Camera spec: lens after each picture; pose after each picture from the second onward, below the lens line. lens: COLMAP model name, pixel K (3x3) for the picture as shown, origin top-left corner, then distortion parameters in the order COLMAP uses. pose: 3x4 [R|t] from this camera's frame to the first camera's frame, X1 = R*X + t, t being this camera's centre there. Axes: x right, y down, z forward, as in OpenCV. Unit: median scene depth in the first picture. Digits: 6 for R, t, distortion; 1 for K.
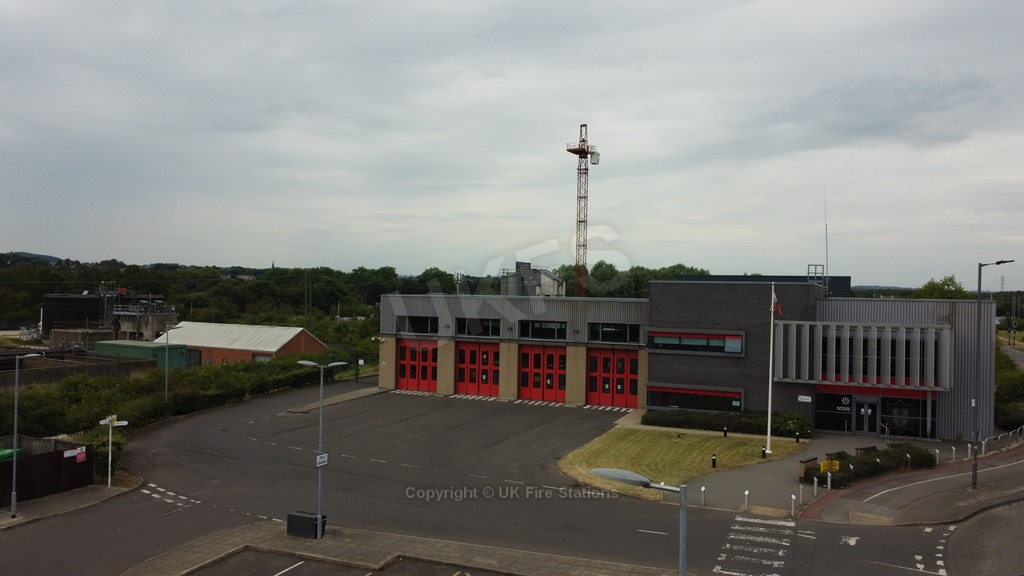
lens RADIAL K [[773.4, 0, 512.0], [0, 773.4, 288.0], [0, 0, 1]] dist [0.007320, -0.011491]
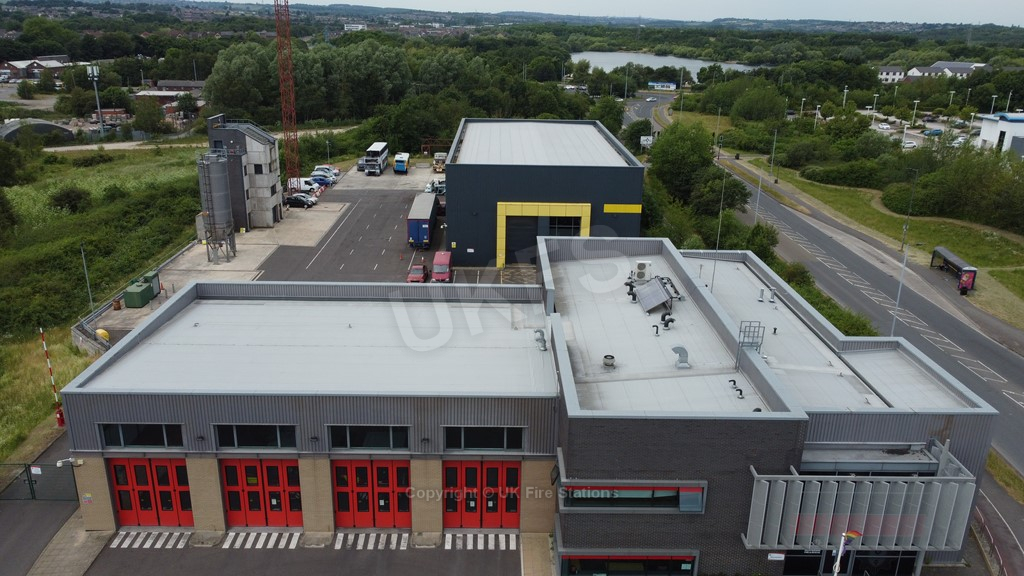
lens RADIAL K [[773.4, 0, 512.0], [0, 773.4, 288.0], [0, 0, 1]] dist [0.007320, -0.011491]
pose [[0.909931, -0.135610, 0.391964, -0.087475], [-0.003706, 0.942342, 0.334630, -0.278071], [-0.414743, -0.305943, 0.856964, 0.436734]]
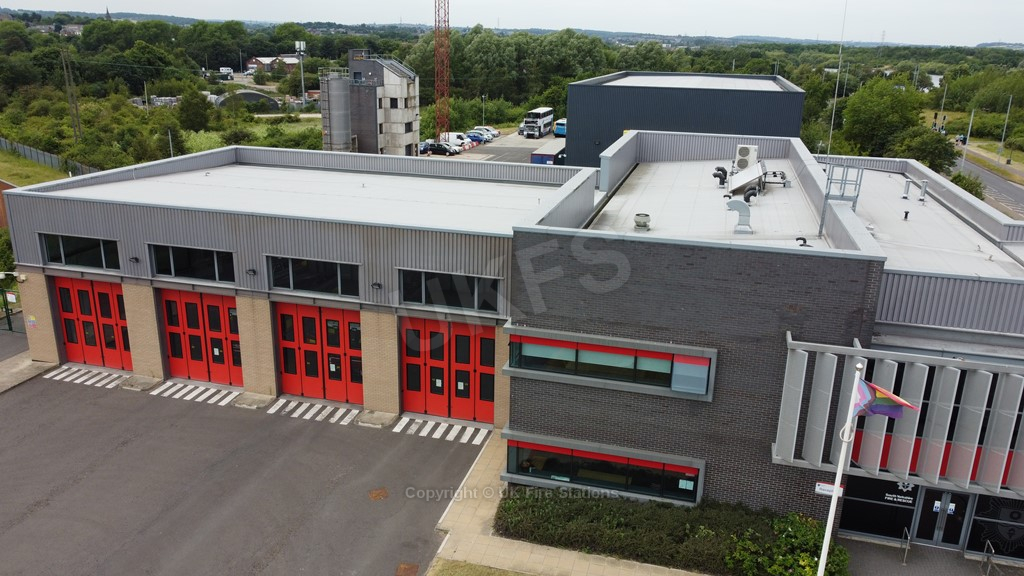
lens RADIAL K [[773.4, 0, 512.0], [0, 773.4, 288.0], [0, 0, 1]] dist [0.007320, -0.011491]
pose [[0.989156, -0.042100, 0.140703, 0.097315], [-0.003365, 0.951284, 0.308296, -0.097859], [-0.146828, -0.305427, 0.940827, 0.492272]]
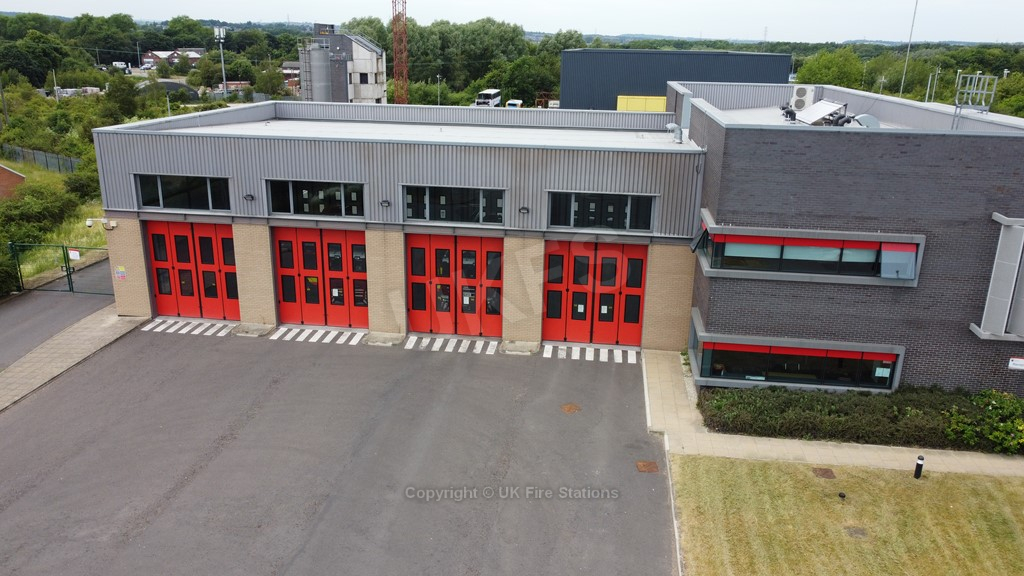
lens RADIAL K [[773.4, 0, 512.0], [0, 773.4, 288.0], [0, 0, 1]] dist [0.007320, -0.011491]
pose [[0.960507, -0.085012, 0.264951, -0.061789], [-0.001206, 0.950906, 0.309478, -0.050275], [-0.278253, -0.297576, 0.913249, 0.511974]]
